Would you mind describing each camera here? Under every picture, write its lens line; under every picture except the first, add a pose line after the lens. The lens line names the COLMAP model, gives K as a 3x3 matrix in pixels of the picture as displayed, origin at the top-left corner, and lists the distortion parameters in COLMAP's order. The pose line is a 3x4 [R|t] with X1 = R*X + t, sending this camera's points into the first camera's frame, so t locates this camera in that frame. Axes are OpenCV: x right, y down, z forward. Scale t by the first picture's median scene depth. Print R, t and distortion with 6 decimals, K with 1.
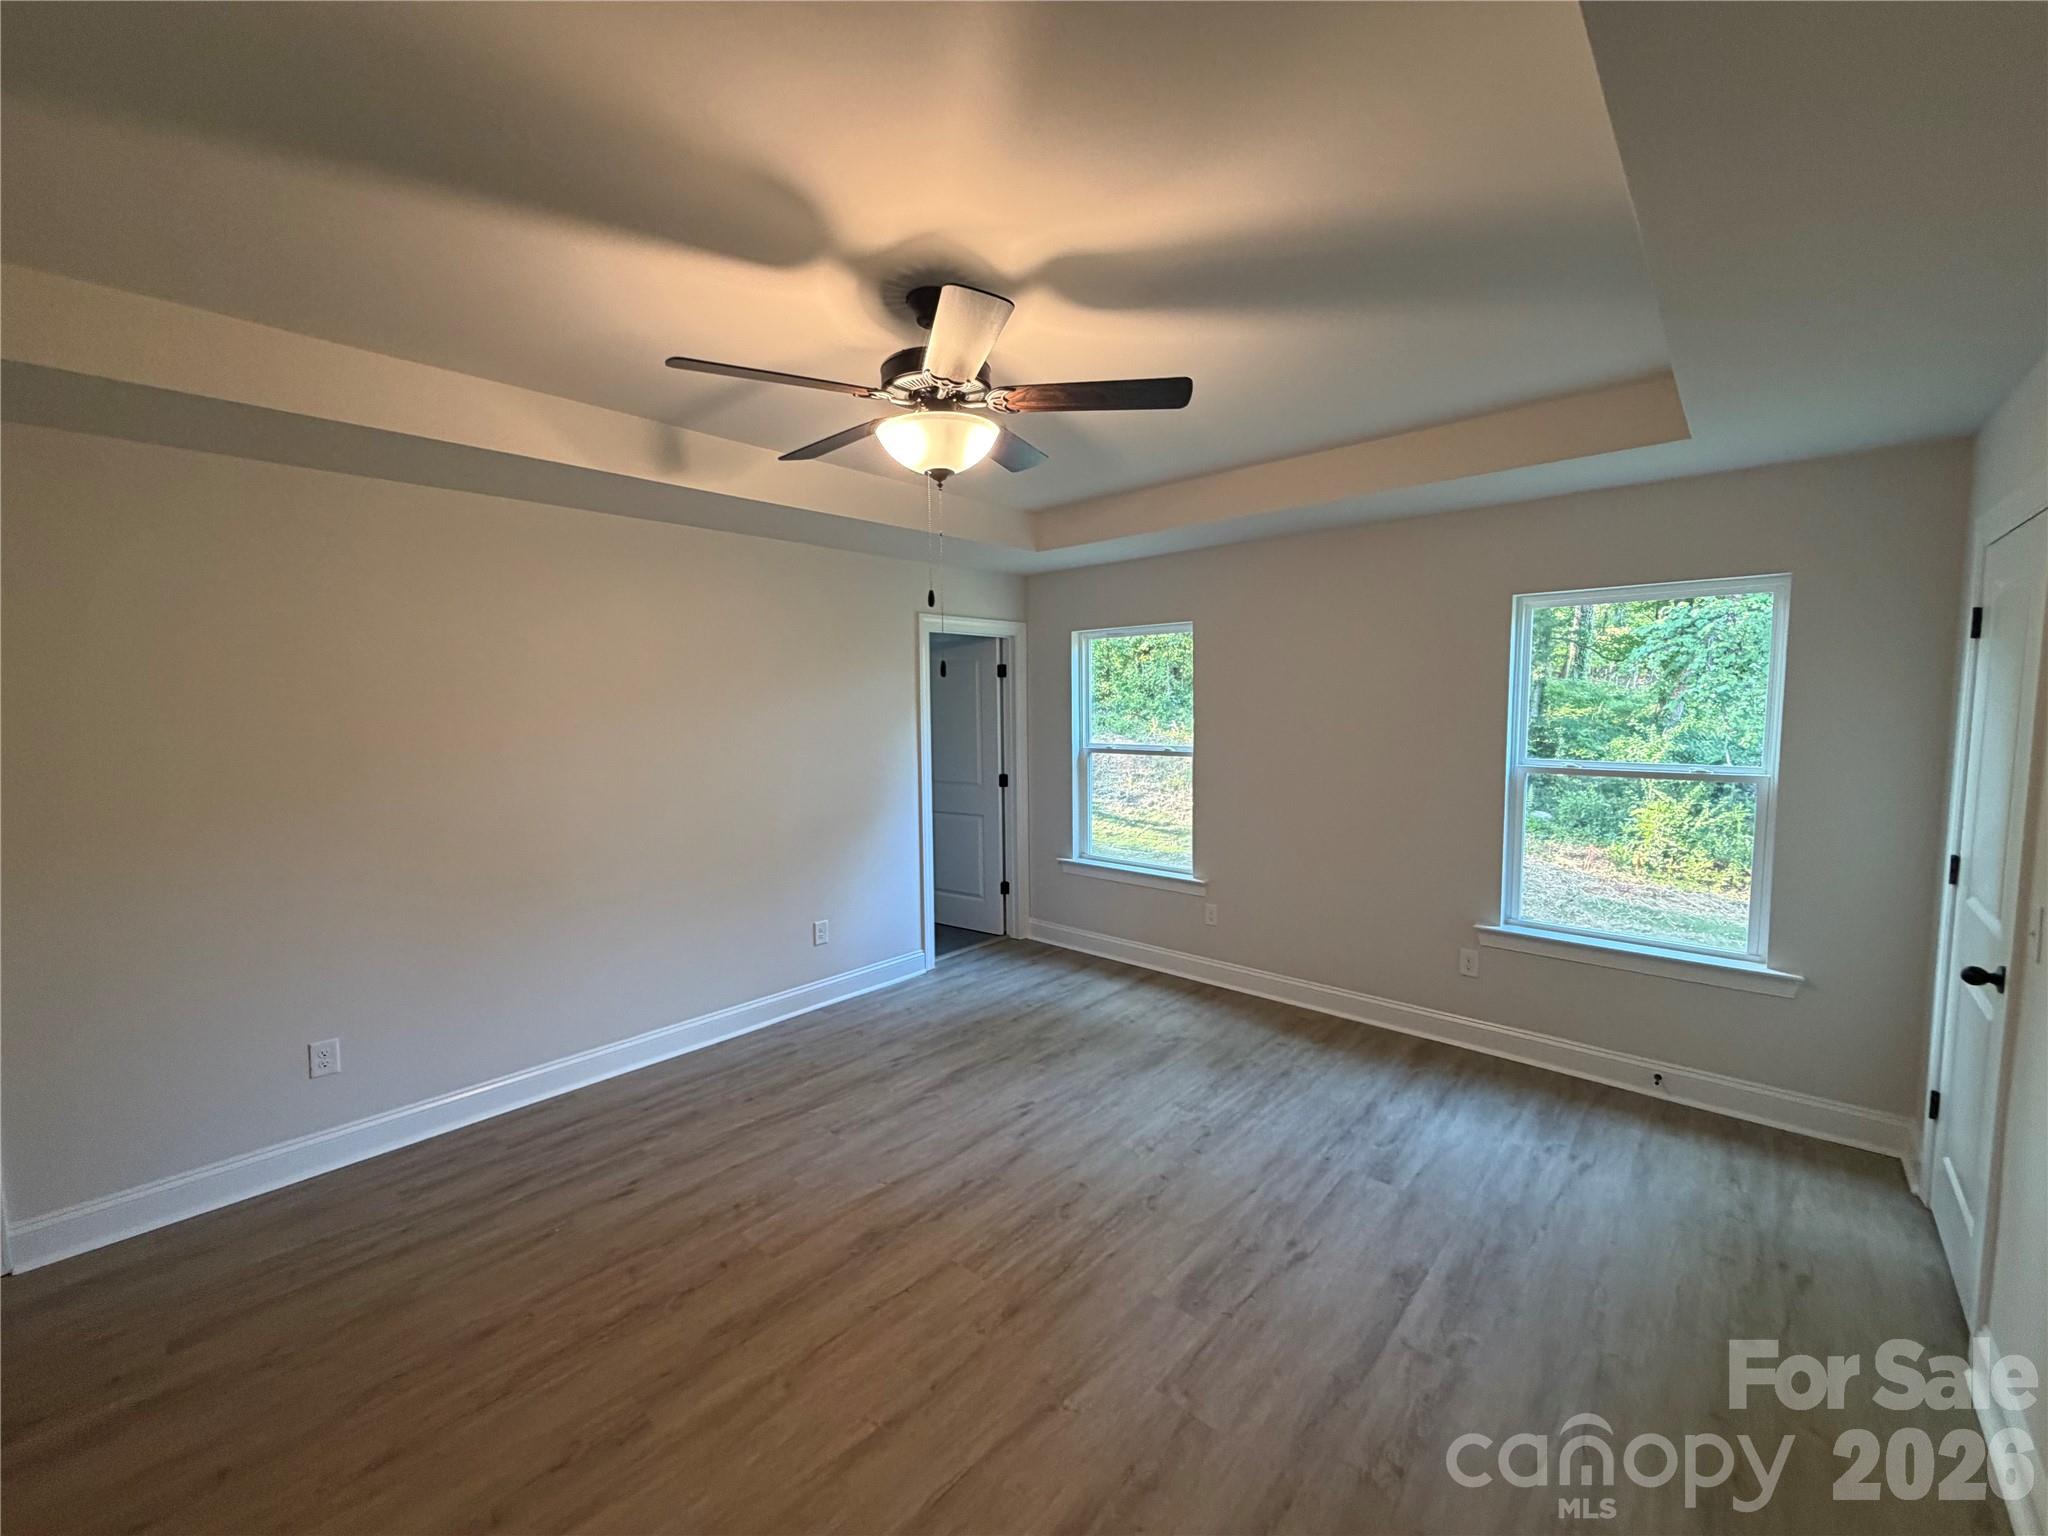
lens RADIAL K [[819.0, 0, 1020.3], [0, 819.0, 775.6], [0, 0, 1]] dist [-0.001963, 0.000298]
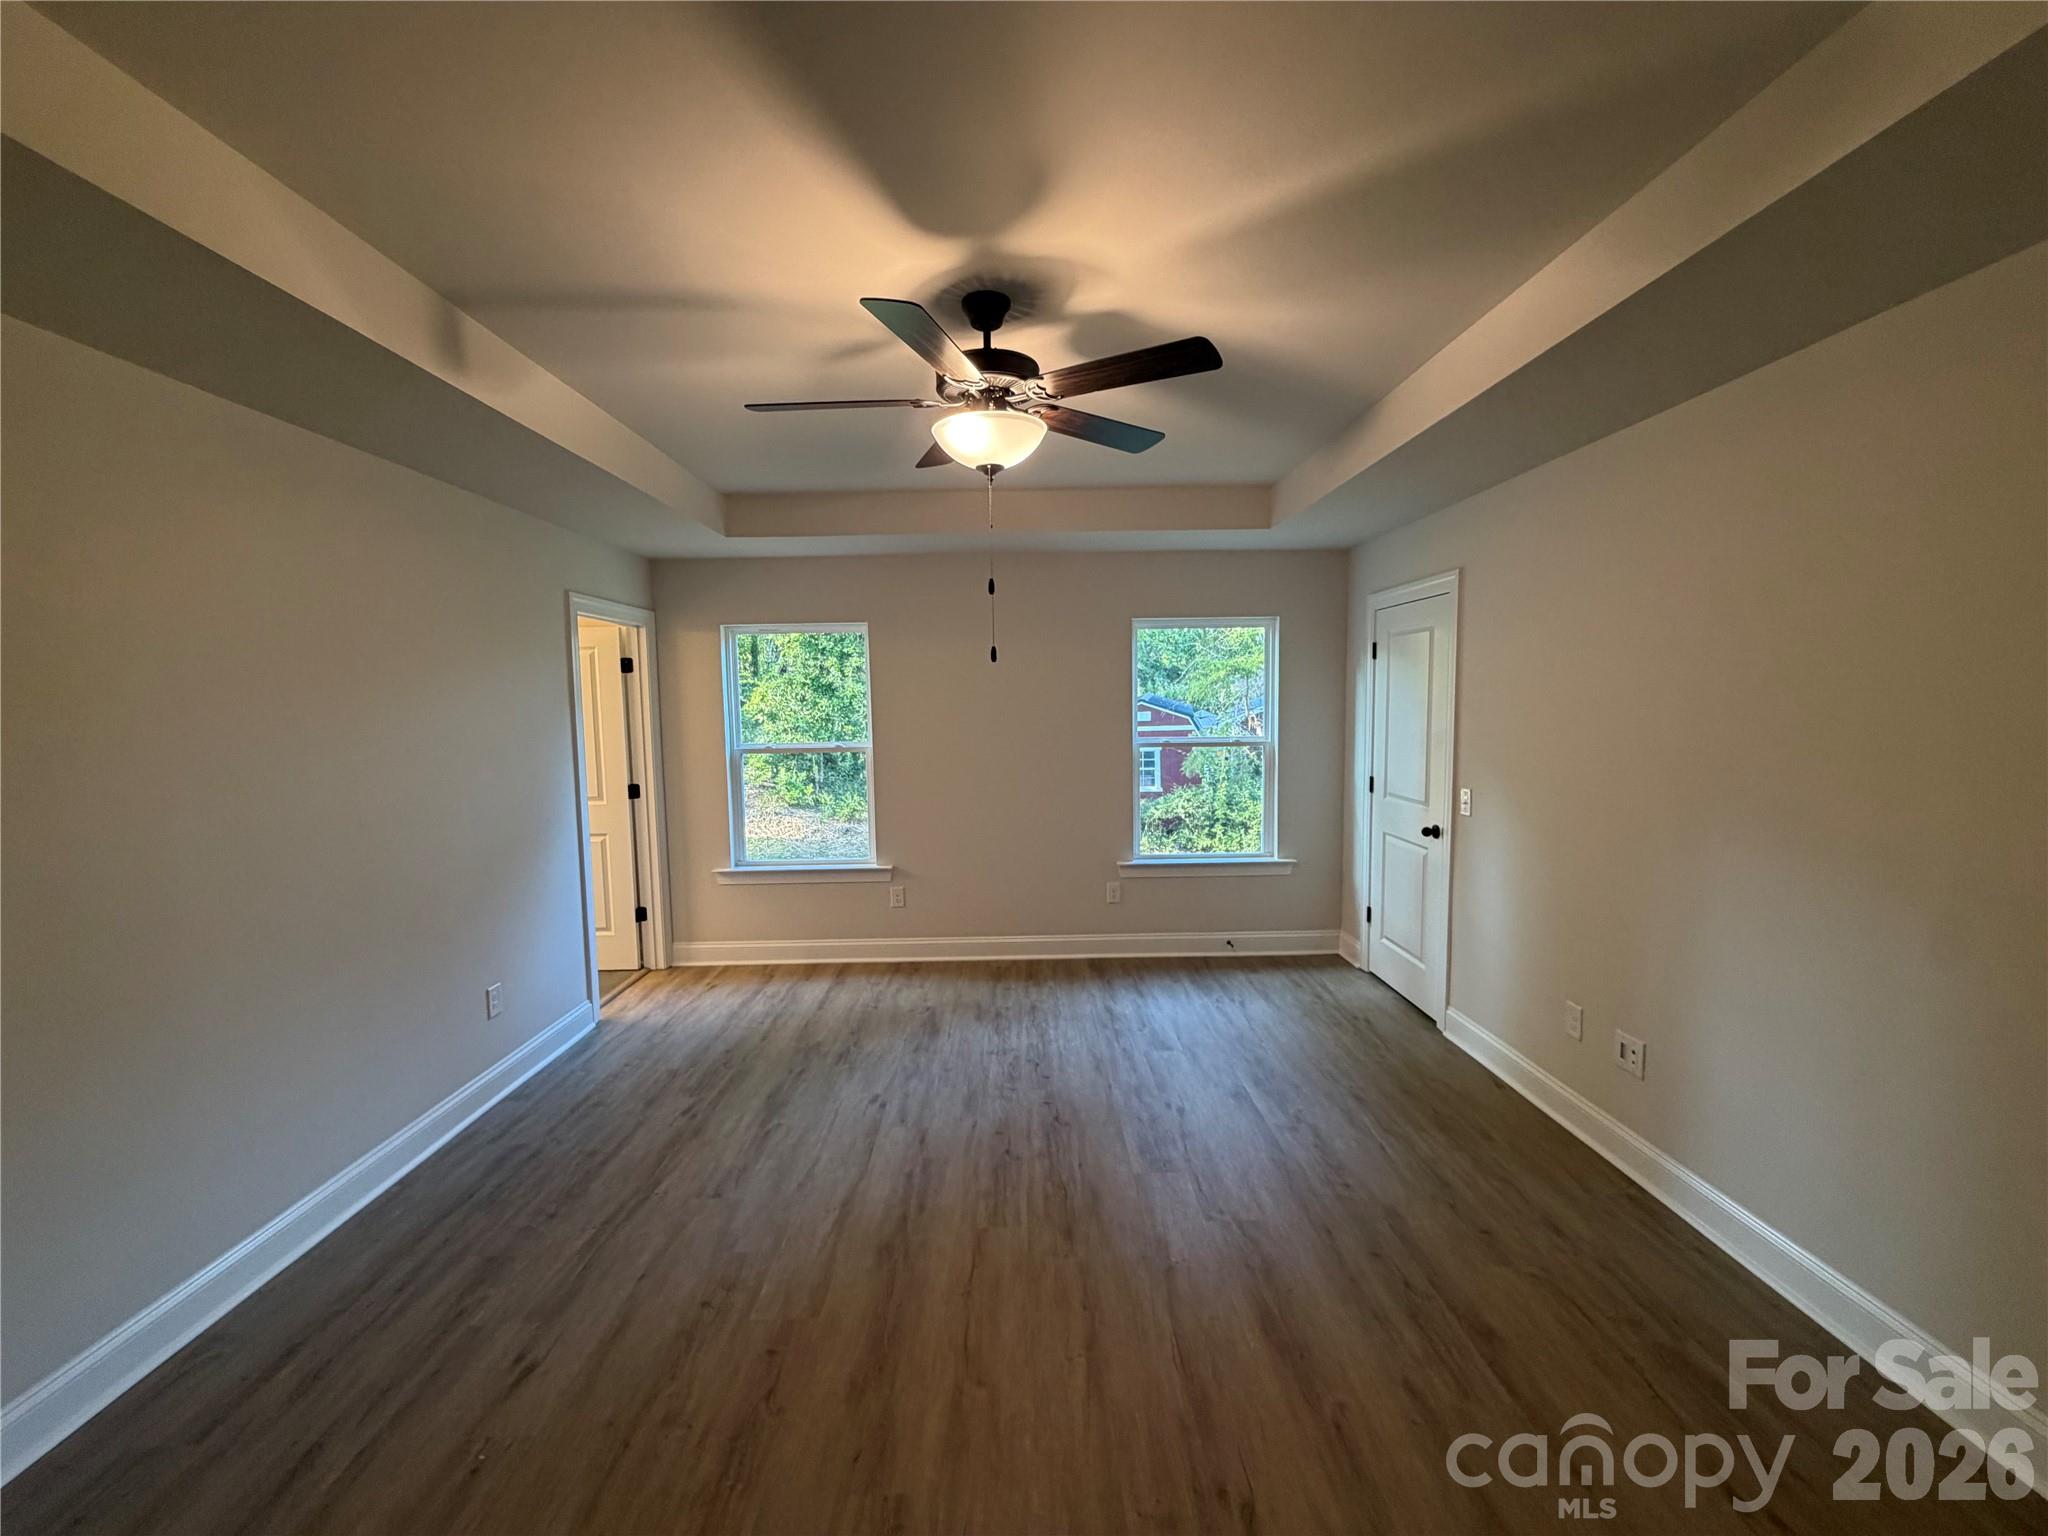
lens RADIAL K [[819.0, 0, 1028.4], [0, 819.0, 774.5], [0, 0, 1]] dist [-0.001963, 0.000298]
pose [[0.729851, -0.063047, 0.680693, -0.524715], [0.071066, 0.997340, 0.016177, 0.007256], [-0.679902, 0.036567, 0.732391, 0.135623]]
